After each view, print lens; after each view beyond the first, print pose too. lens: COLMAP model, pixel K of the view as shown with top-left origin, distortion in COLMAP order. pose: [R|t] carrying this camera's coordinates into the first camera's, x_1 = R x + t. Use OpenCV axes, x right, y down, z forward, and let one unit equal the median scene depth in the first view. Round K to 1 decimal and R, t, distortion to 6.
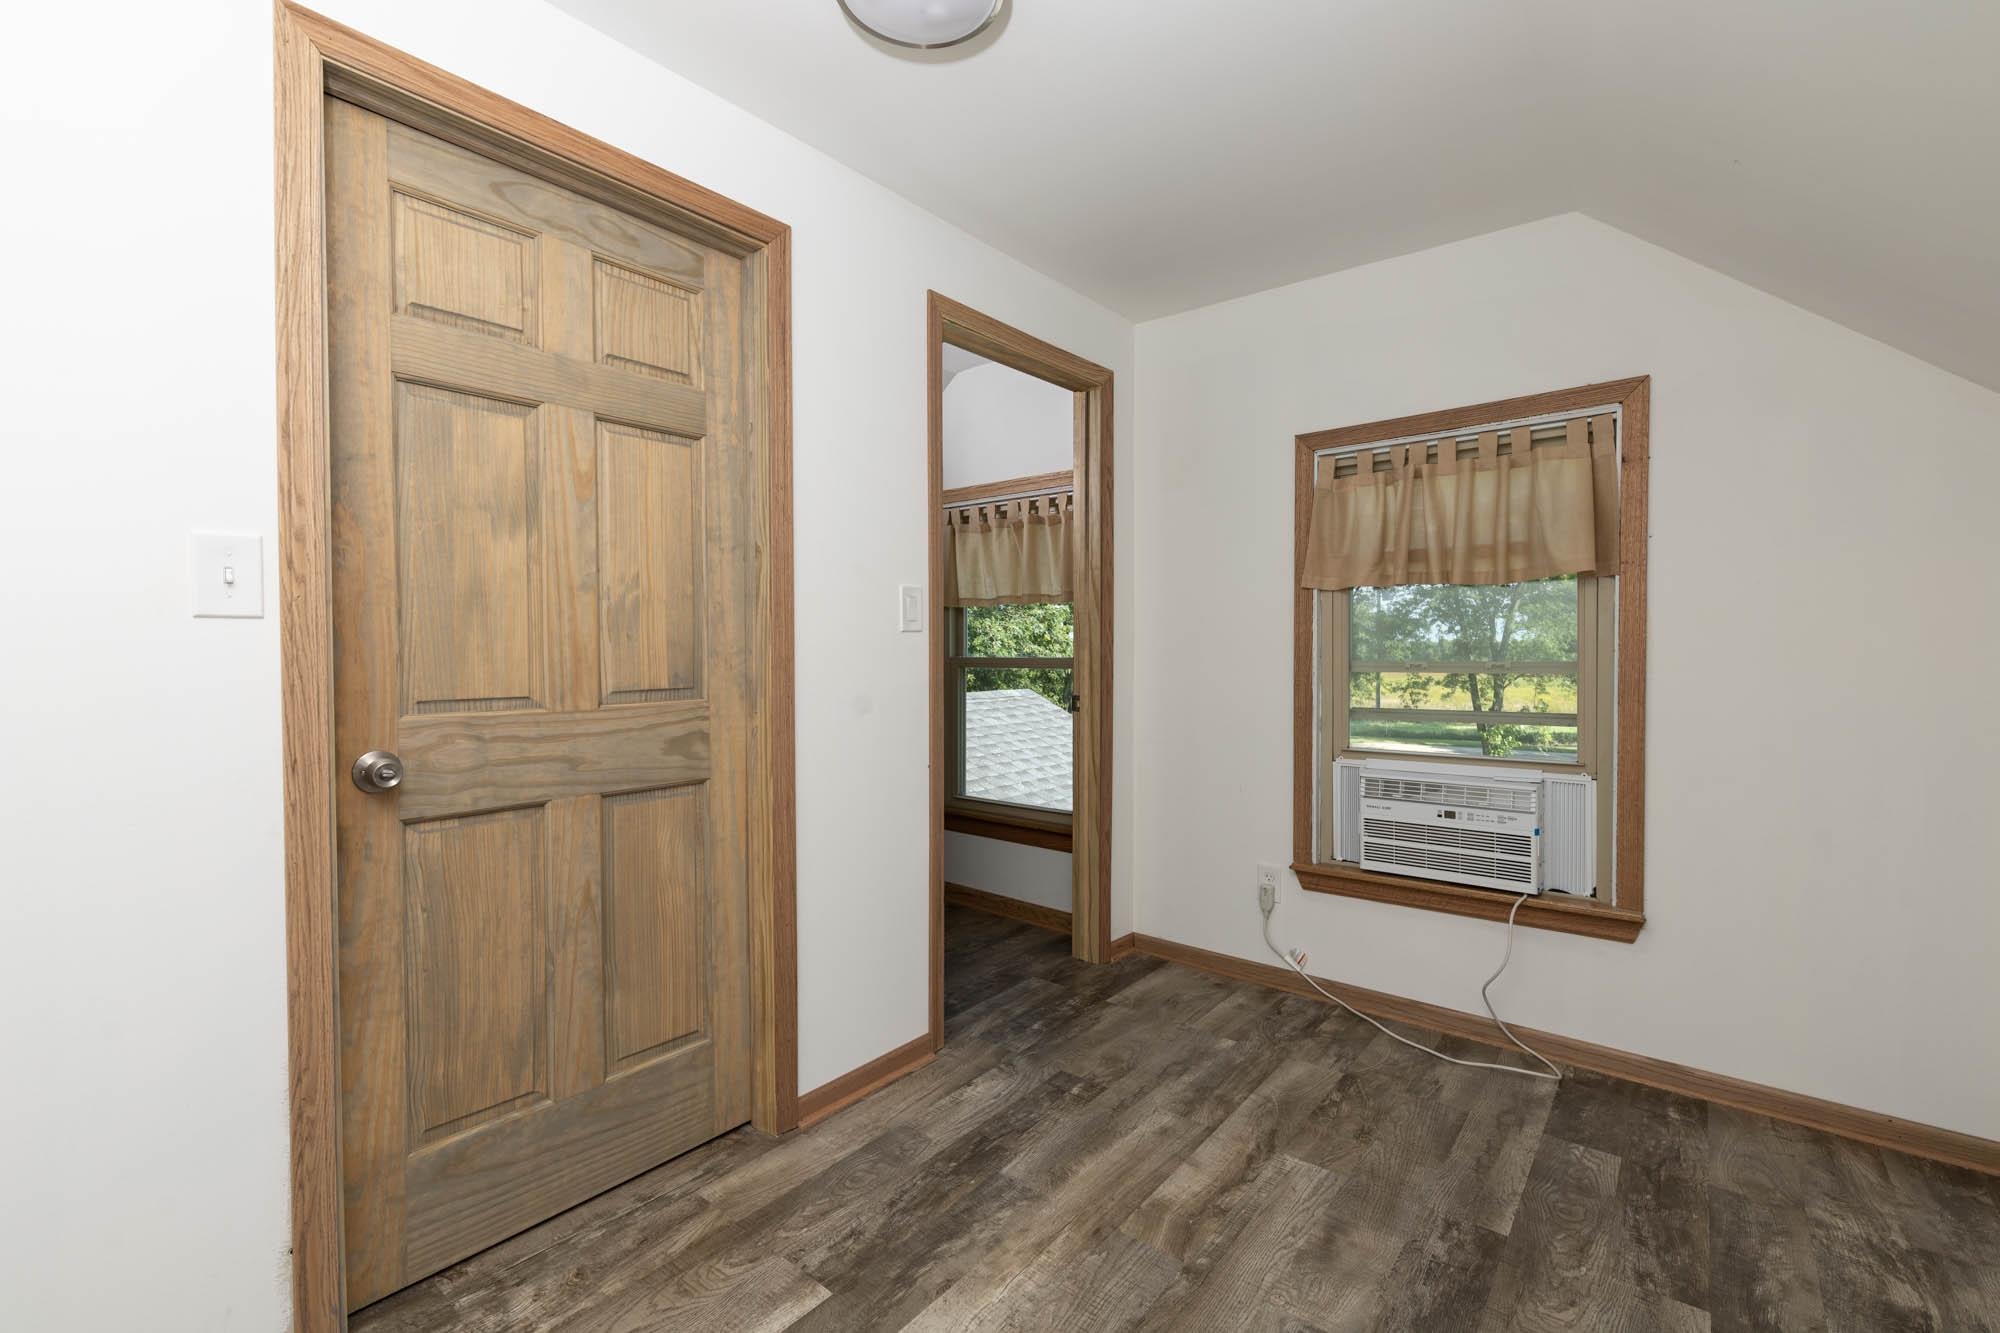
lens RADIAL K [[875.1, 0, 991.4], [0, 875.1, 666.8], [0, 0, 1]] dist [-0.000334, -0.000269]
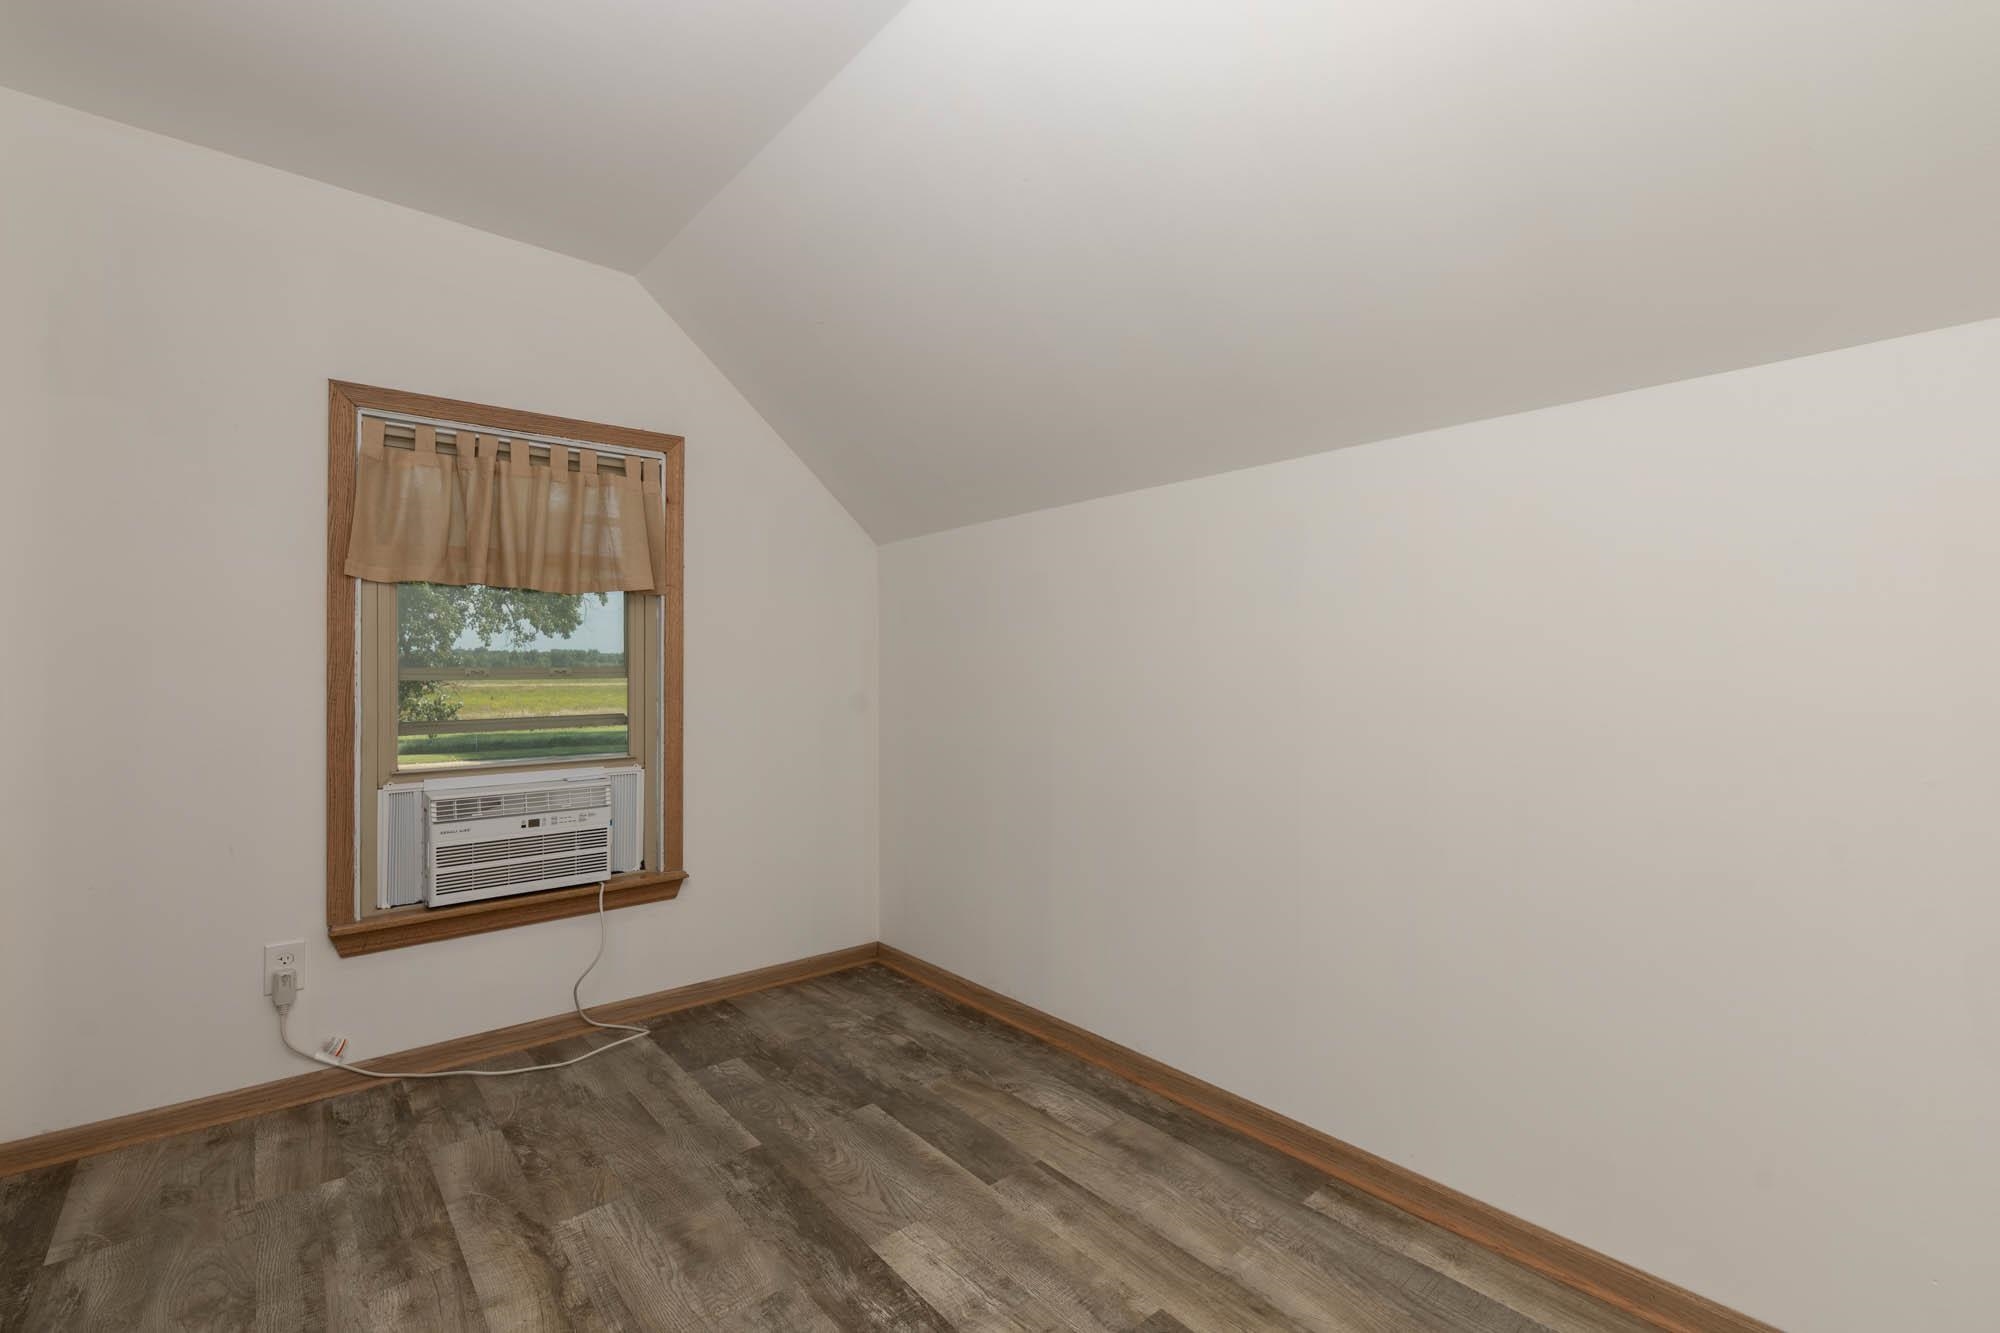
lens RADIAL K [[875.1, 0, 1011.8], [0, 875.1, 664.7], [0, 0, 1]] dist [-0.000334, -0.000269]
pose [[0.157170, -0.000669, 0.987571, -0.376493], [0.011054, 0.999938, -0.001082, -0.002575], [-0.987510, 0.011087, 0.157168, 0.321097]]
